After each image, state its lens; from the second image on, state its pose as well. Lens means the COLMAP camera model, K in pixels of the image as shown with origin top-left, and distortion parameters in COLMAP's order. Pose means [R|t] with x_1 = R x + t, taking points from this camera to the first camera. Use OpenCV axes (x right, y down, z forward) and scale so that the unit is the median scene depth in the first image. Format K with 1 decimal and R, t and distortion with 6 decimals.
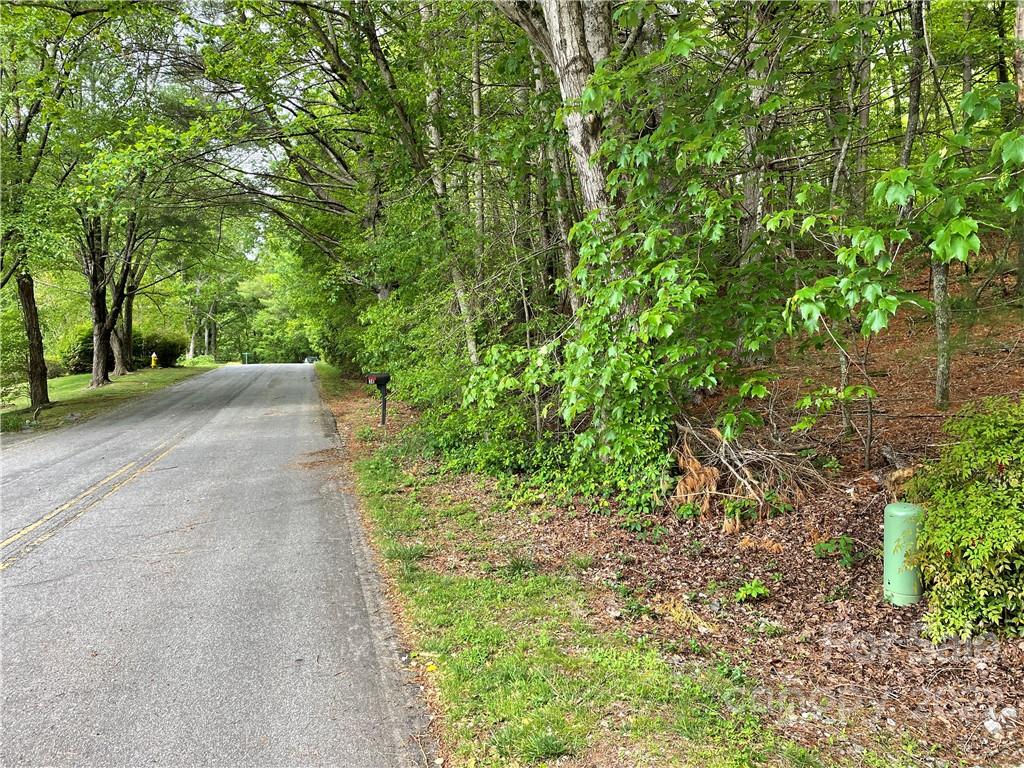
lens RADIAL K [[771.5, 0, 514.6], [0, 771.5, 372.7], [0, 0, 1]] dist [0.143098, -0.133692]
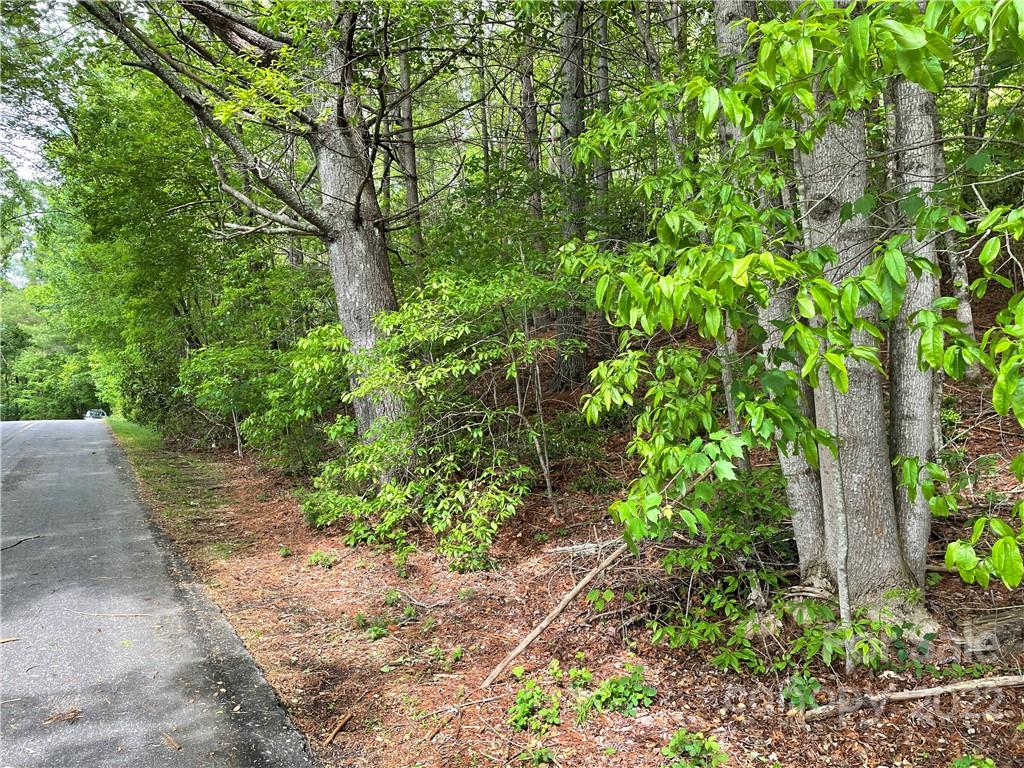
lens RADIAL K [[771.5, 0, 514.6], [0, 771.5, 372.7], [0, 0, 1]] dist [0.143098, -0.133692]
pose [[0.972957, 0.010303, 0.230758, -0.066706], [0.004802, 0.997887, -0.064799, -0.005851], [-0.230938, 0.064154, 0.970851, 0.233880]]
